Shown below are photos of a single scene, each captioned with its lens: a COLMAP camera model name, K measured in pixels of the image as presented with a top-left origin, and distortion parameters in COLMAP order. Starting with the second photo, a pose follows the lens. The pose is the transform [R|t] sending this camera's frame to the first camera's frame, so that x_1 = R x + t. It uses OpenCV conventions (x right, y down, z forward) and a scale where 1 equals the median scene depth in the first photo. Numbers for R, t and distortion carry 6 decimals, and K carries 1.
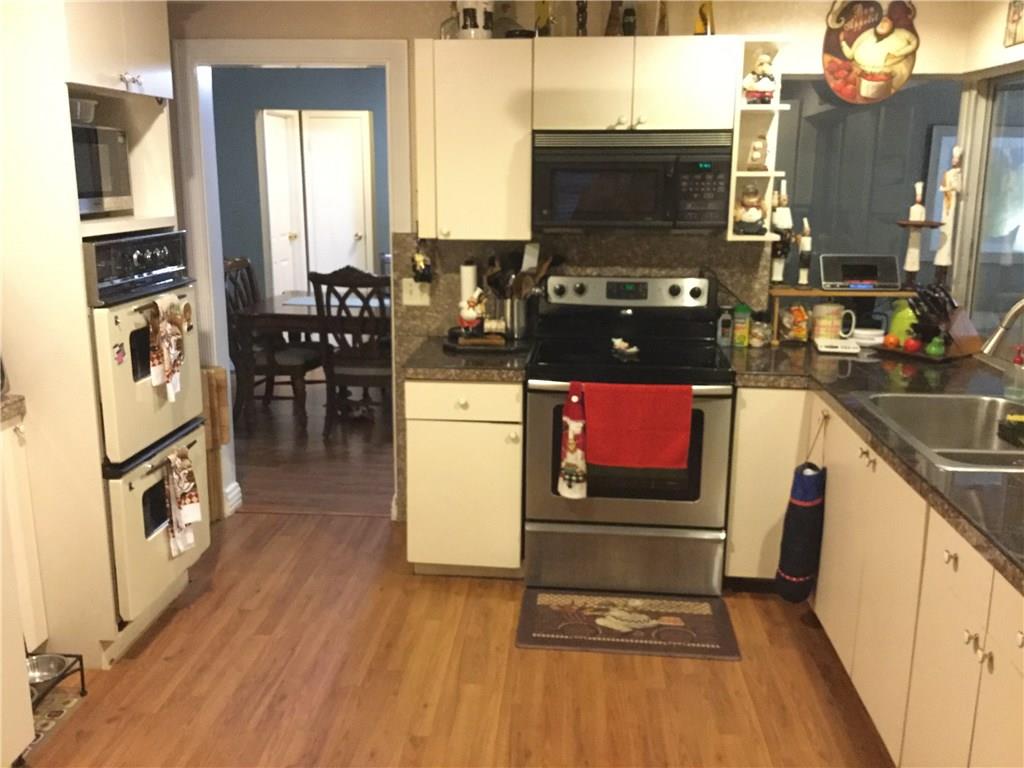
lens RADIAL K [[912.3, 0, 511.3], [0, 912.3, 384.5], [0, 0, 1]] dist [0.048534, -0.089649]
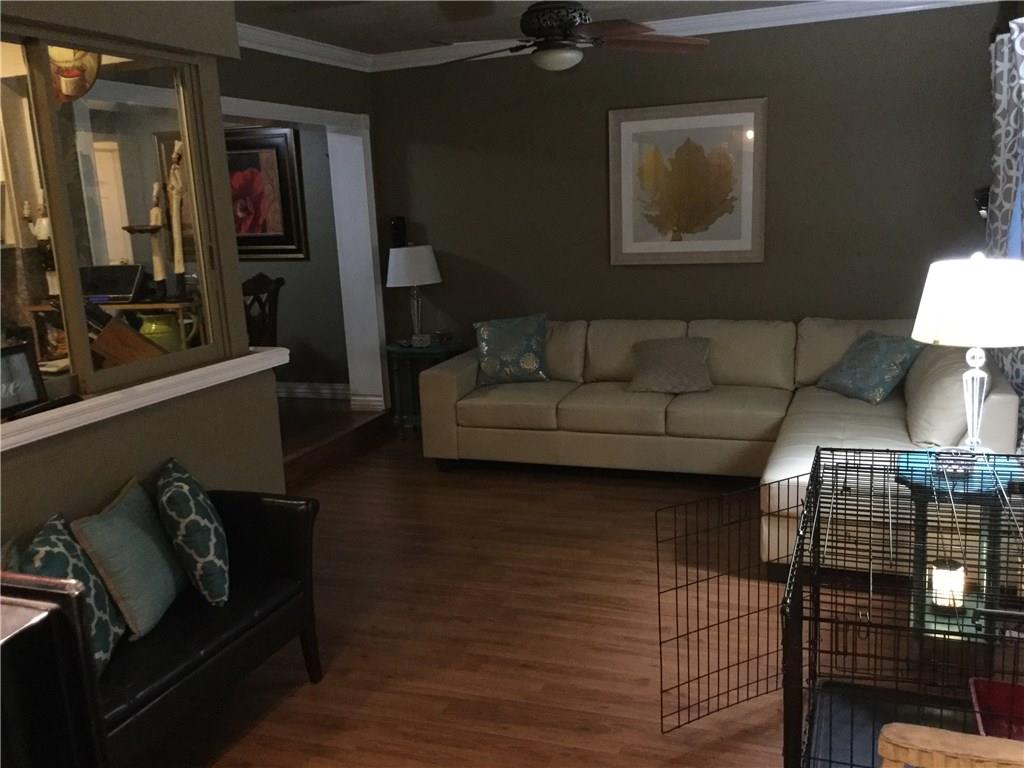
lens RADIAL K [[912.3, 0, 510.7], [0, 912.3, 386.0], [0, 0, 1]] dist [0.048534, -0.089649]
pose [[0.958416, 0.000825, -0.285374, 1.082440], [-0.006431, 0.999804, -0.018709, -0.005278], [0.285303, 0.019766, 0.958234, 0.248299]]
